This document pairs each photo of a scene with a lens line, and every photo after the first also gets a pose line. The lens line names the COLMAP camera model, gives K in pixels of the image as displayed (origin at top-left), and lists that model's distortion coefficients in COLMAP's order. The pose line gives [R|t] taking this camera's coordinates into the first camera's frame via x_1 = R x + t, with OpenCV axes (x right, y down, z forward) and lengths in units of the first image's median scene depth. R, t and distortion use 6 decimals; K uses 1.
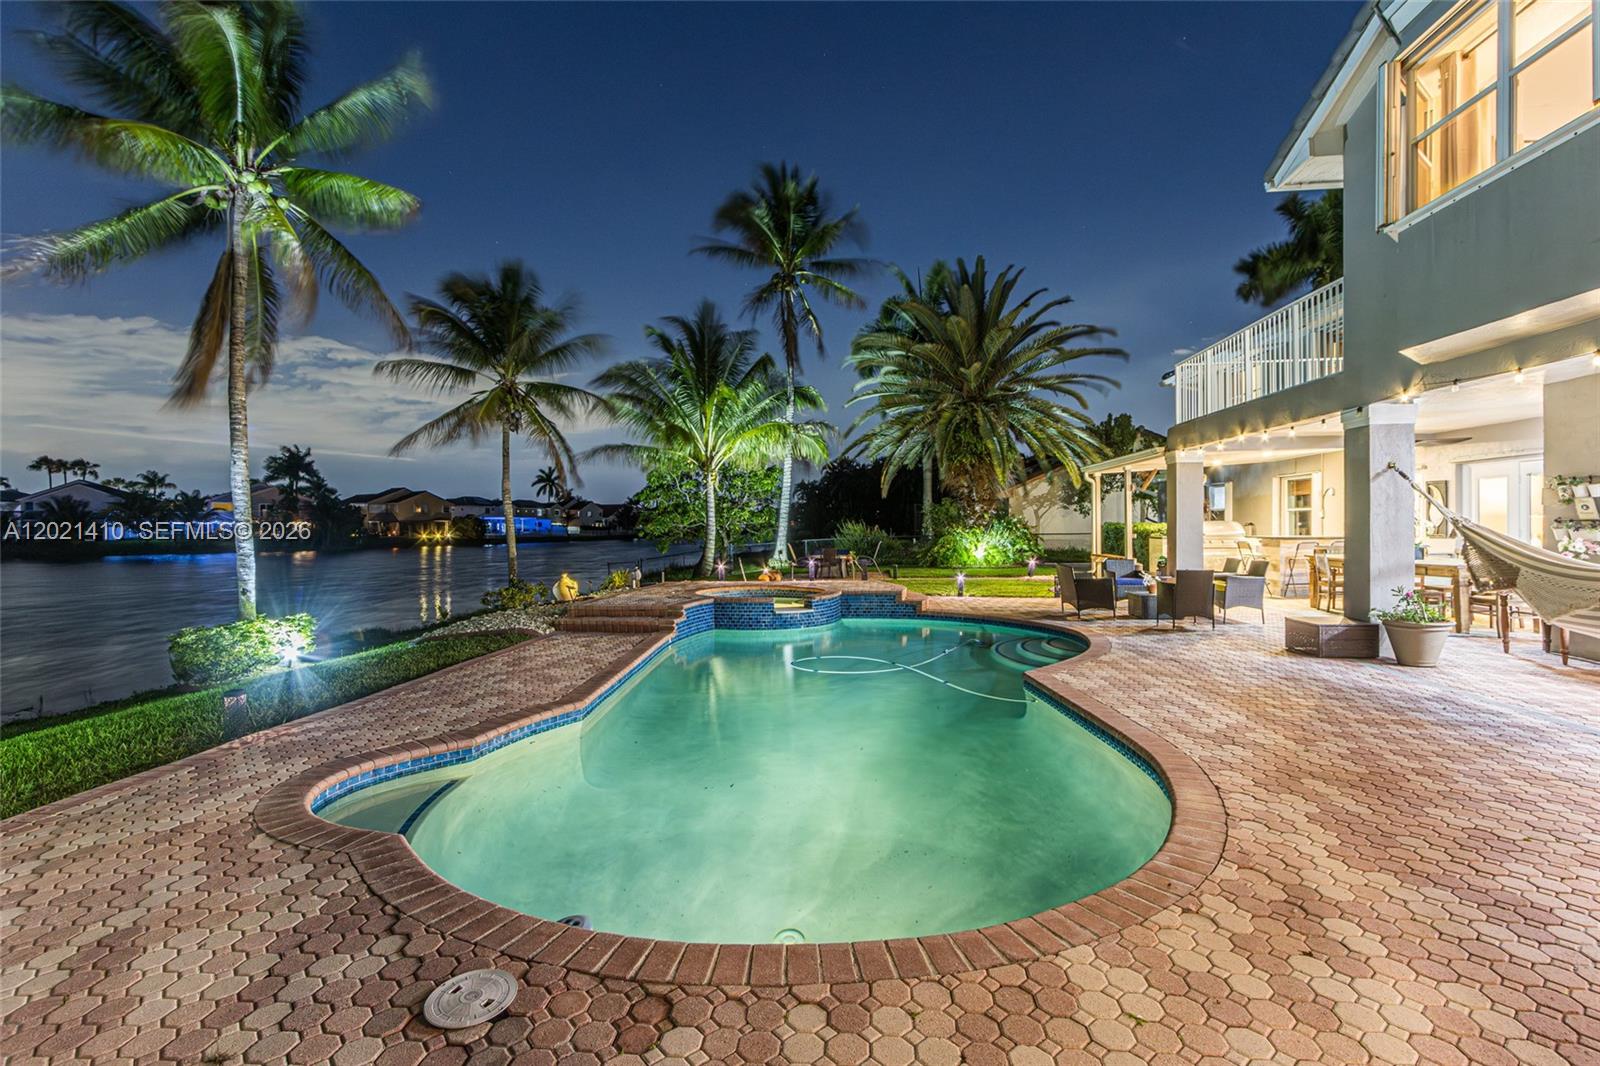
lens RADIAL K [[734.9, 0, 801.4], [0, 734.9, 530.4], [0, 0, 1]] dist [0.003596, -0.000633]
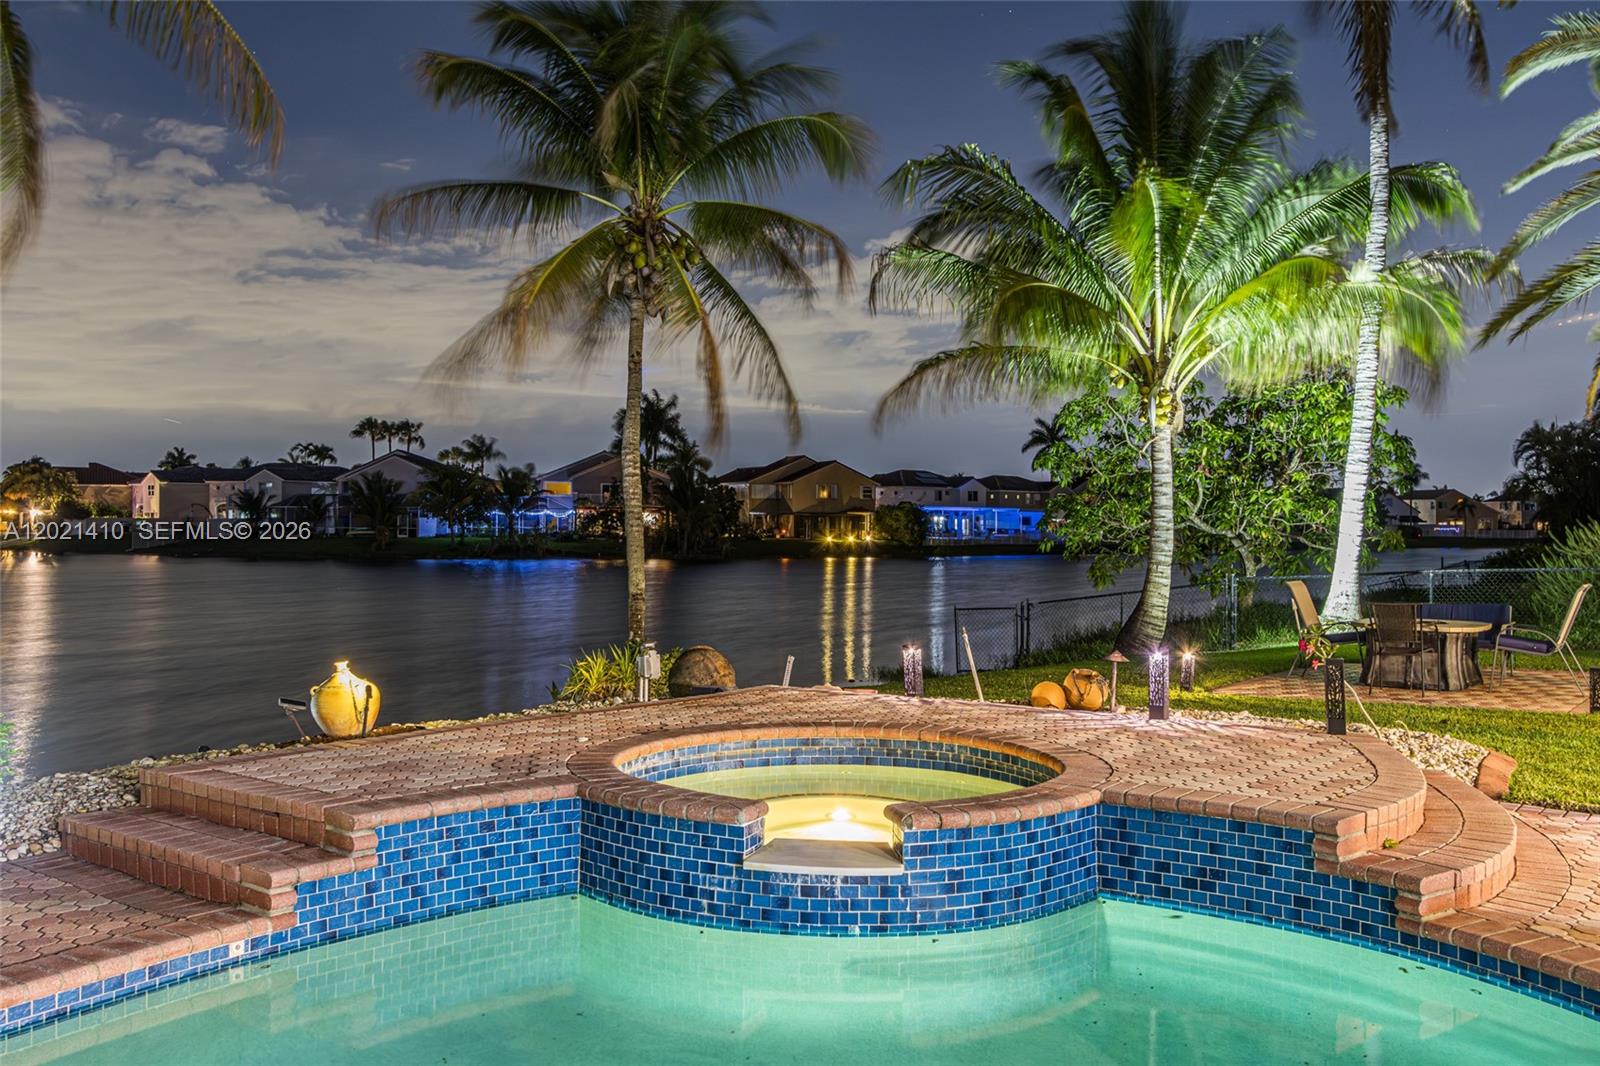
lens RADIAL K [[1388.0, 0, 806.4], [0, 1388.0, 503.2], [0, 0, 1]] dist [0.002285, 0.001875]
pose [[0.863316, 0.004870, -0.504640, 0.116135], [-0.015912, 0.999719, -0.017574, -0.004849], [0.504413, 0.023202, 0.863151, 0.285313]]
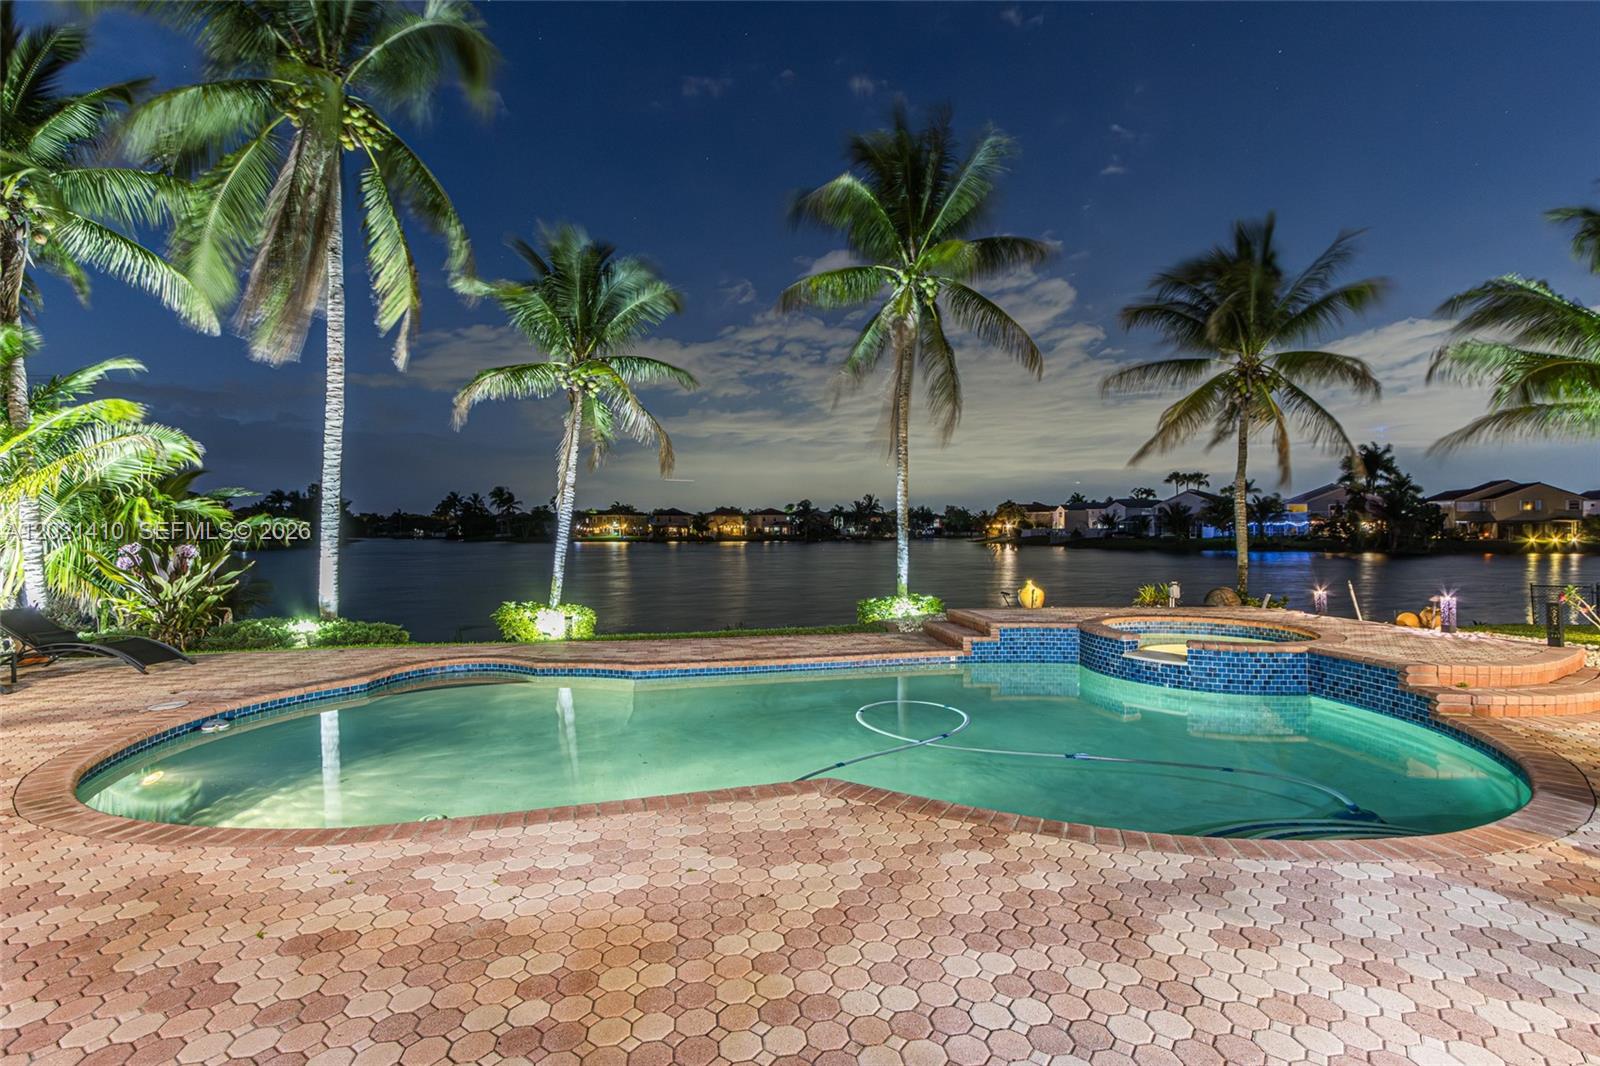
lens RADIAL K [[728.3, 0, 804.4], [0, 728.3, 532.1], [0, 0, 1]] dist [0.003650, 0.000035]
pose [[0.251805, 0.010607, -0.967720, 0.276561], [-0.008492, 0.999926, 0.008751, -0.004638], [0.967741, 0.006015, 0.251877, 0.261125]]
